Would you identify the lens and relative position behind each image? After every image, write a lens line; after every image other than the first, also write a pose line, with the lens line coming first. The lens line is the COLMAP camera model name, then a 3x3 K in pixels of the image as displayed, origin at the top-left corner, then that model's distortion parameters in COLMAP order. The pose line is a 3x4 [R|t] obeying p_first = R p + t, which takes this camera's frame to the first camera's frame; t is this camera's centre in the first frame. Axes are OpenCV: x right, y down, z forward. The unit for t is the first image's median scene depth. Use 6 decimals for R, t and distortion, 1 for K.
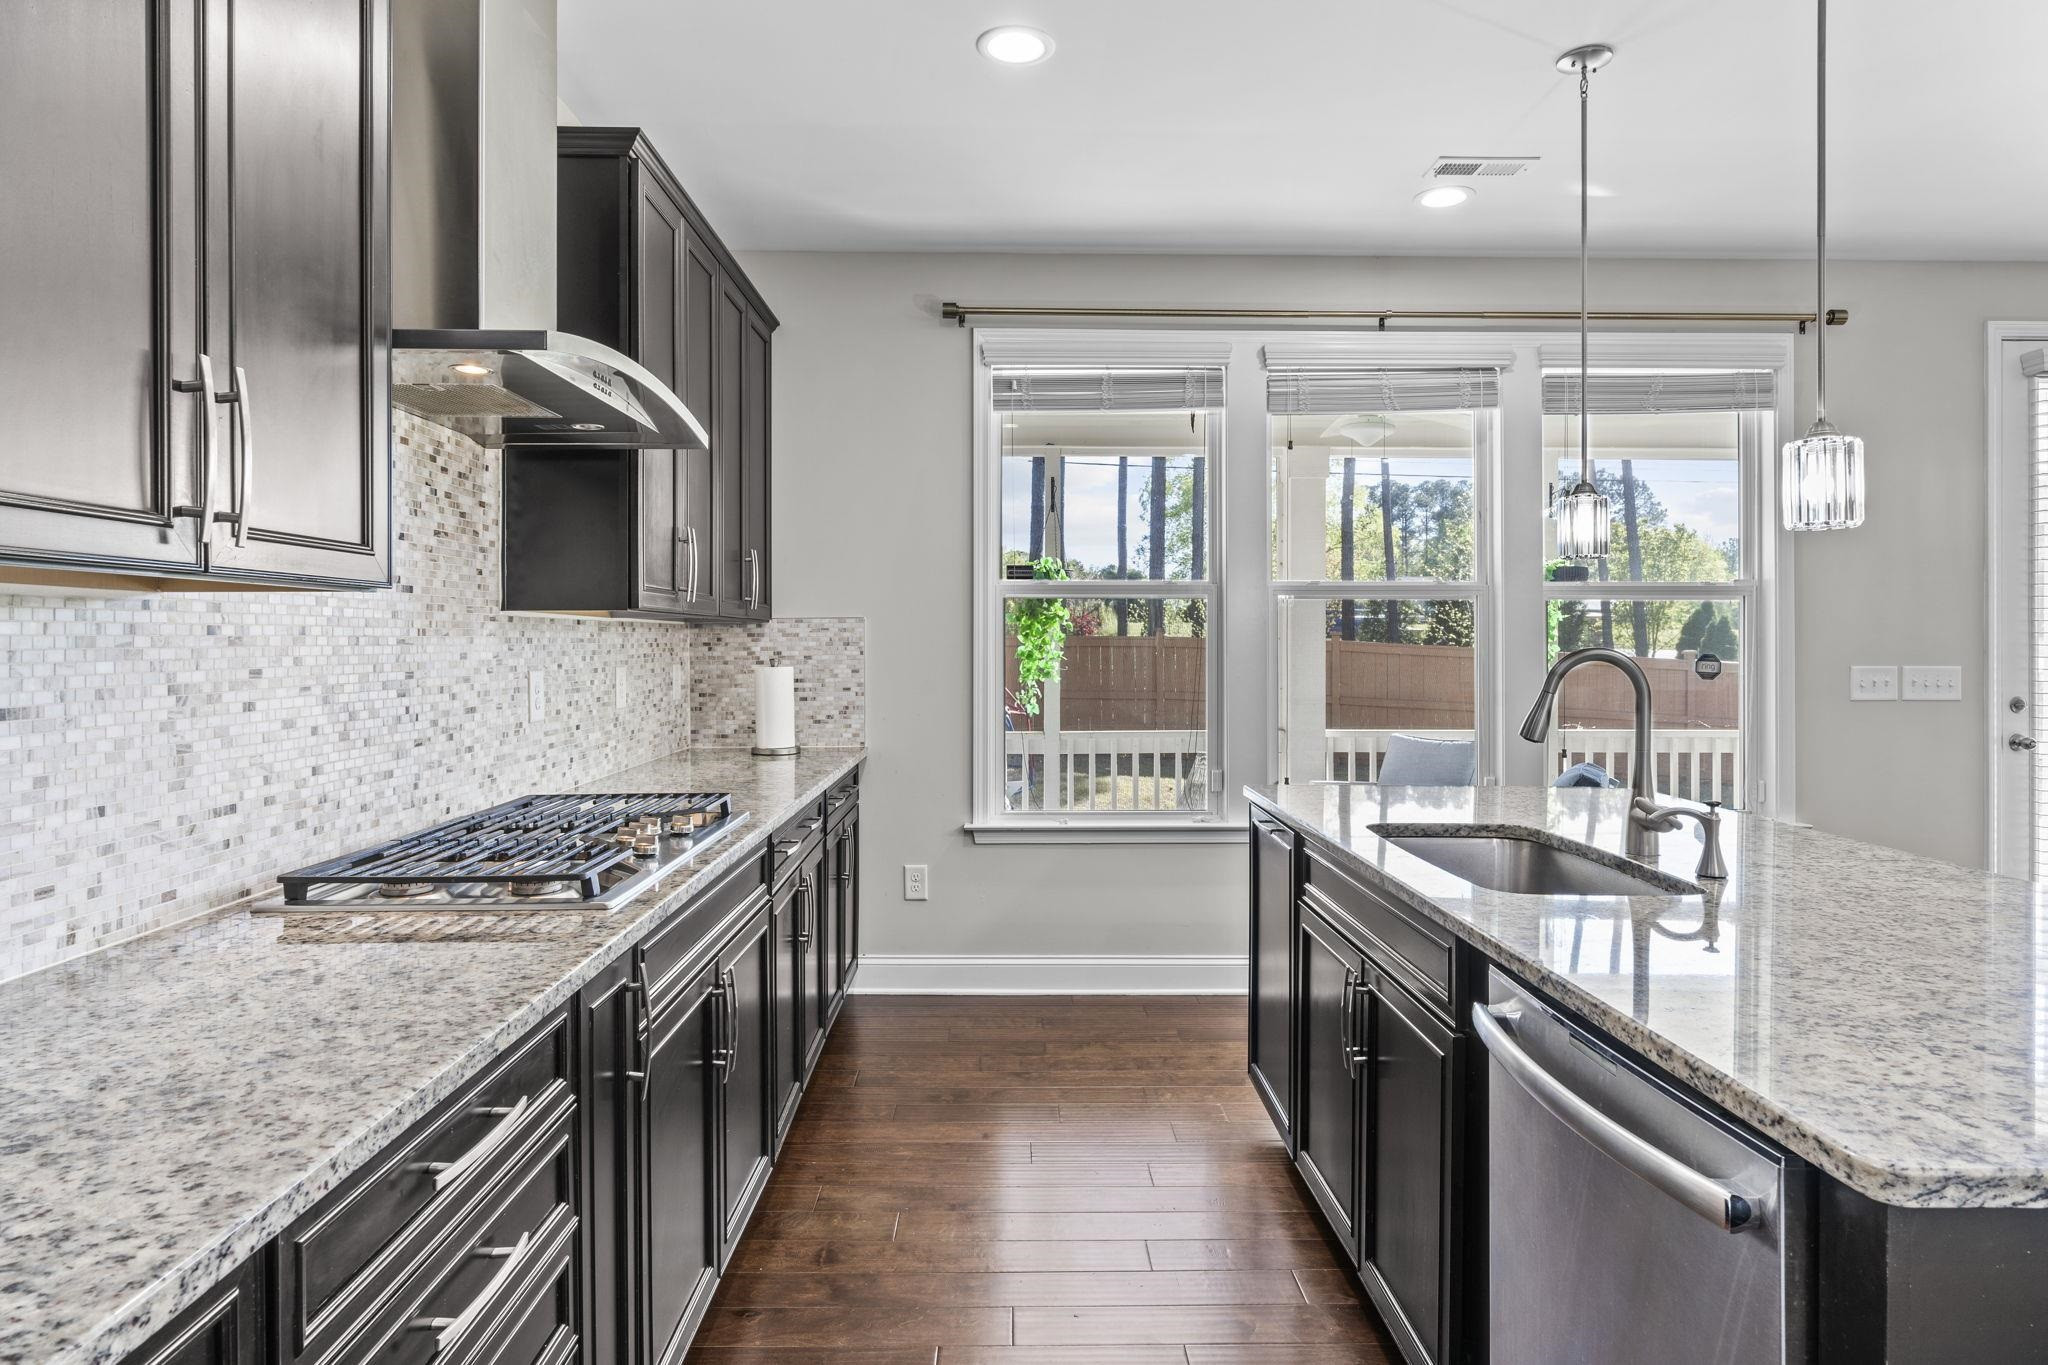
lens RADIAL K [[1150.8, 0, 1024.2], [0, 1150.8, 641.4], [0, 0, 1]] dist [-0.002775, 0.000945]
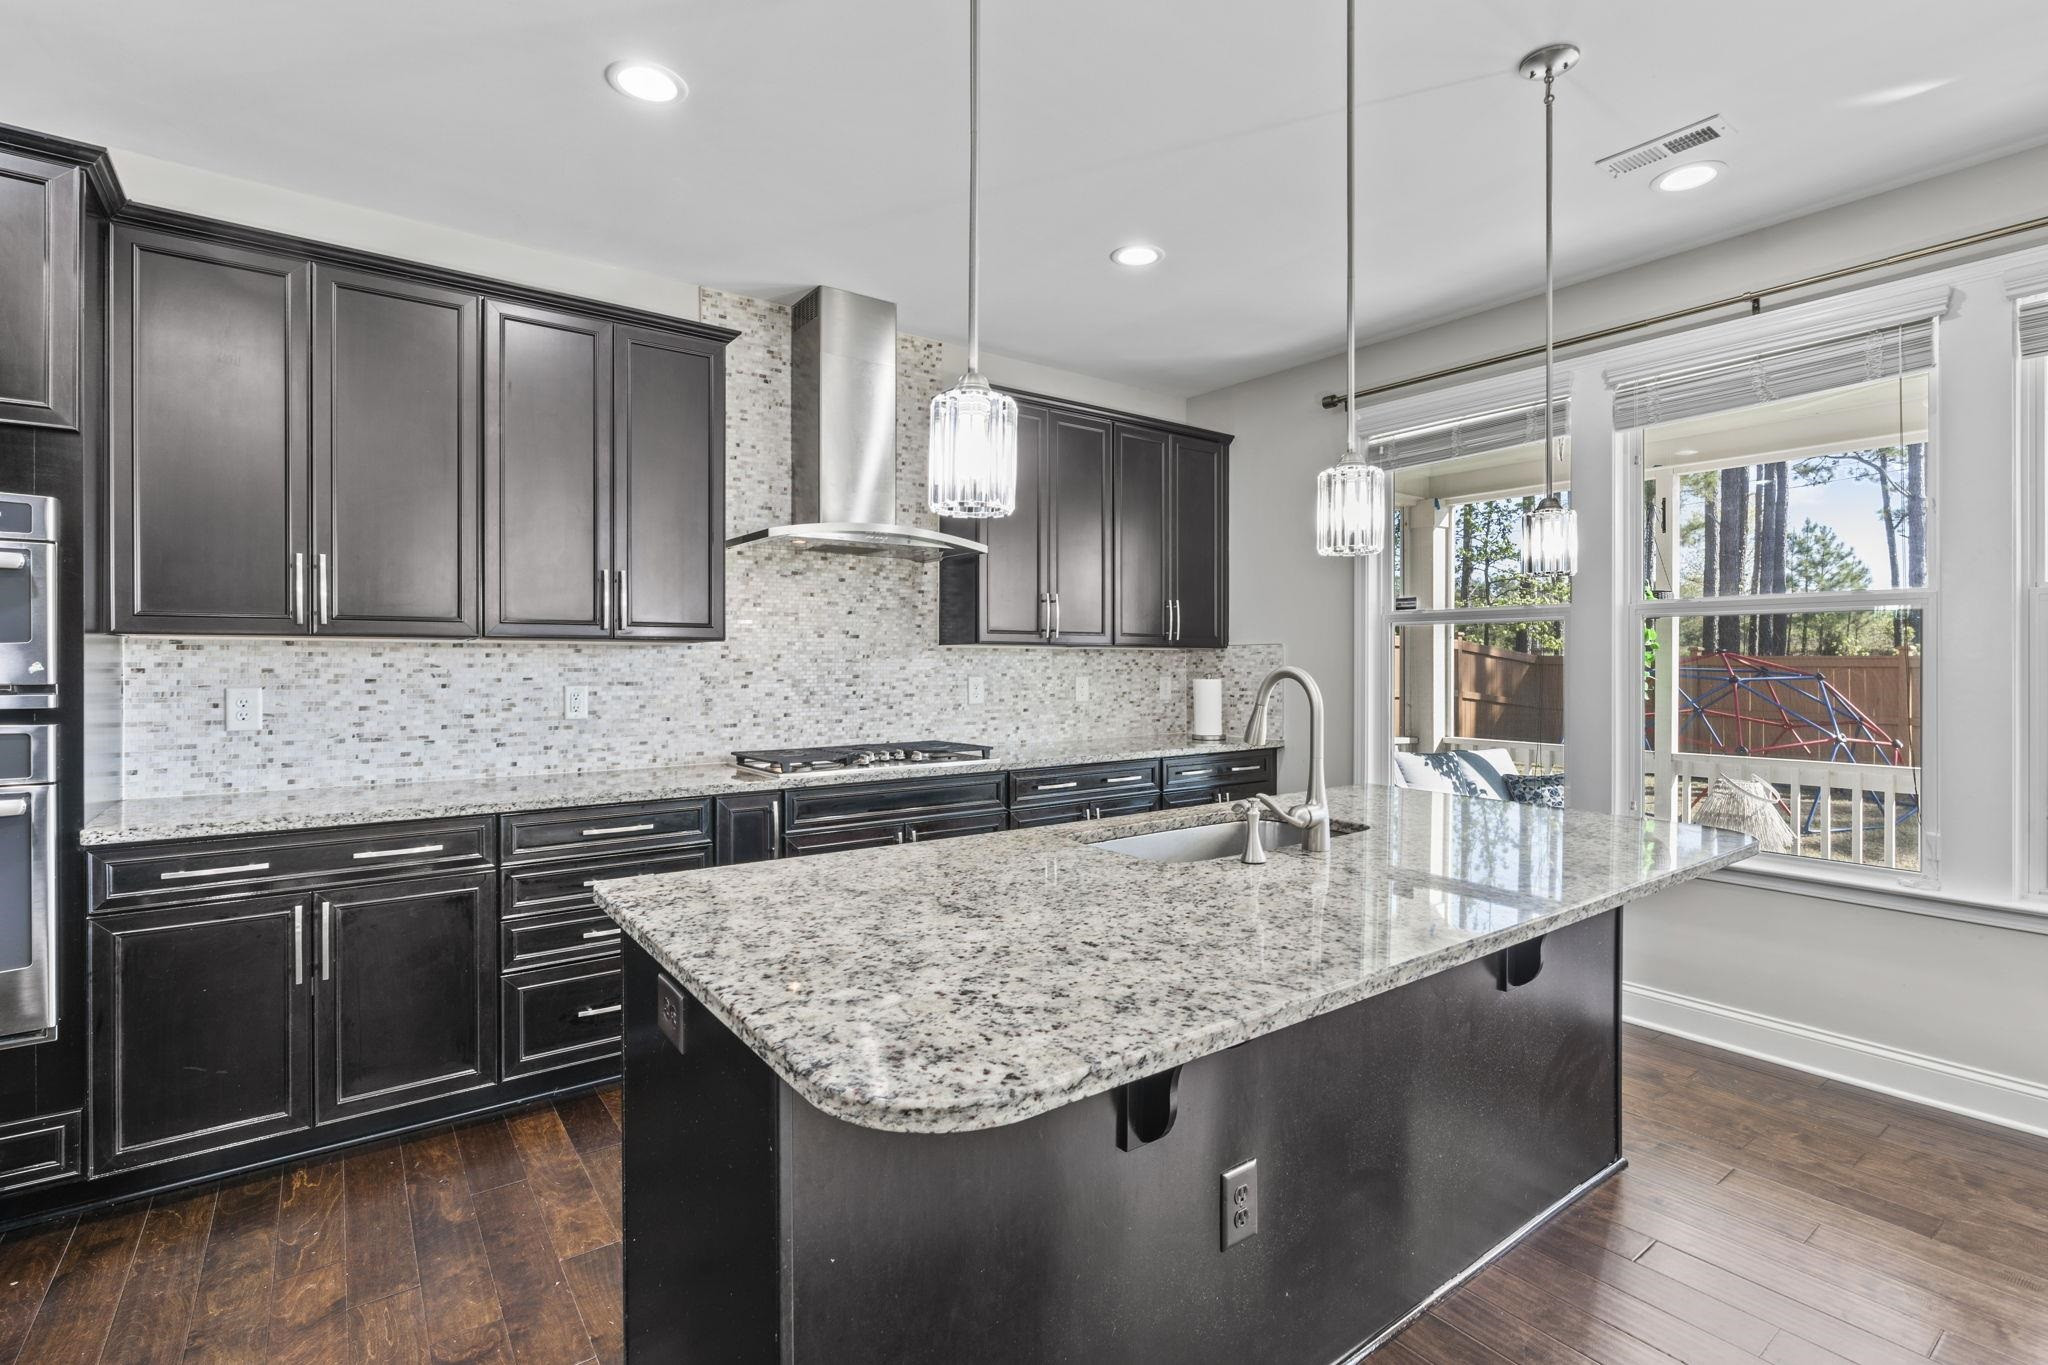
lens RADIAL K [[942.9, 0, 1024.5], [0, 942.9, 661.6], [0, 0, 1]] dist [0.001712, 0.000640]
pose [[0.585588, 0.003415, -0.810601, 0.979313], [-0.002852, 0.999994, 0.002152, -0.002837], [0.810603, 0.001052, 0.585594, 0.198565]]
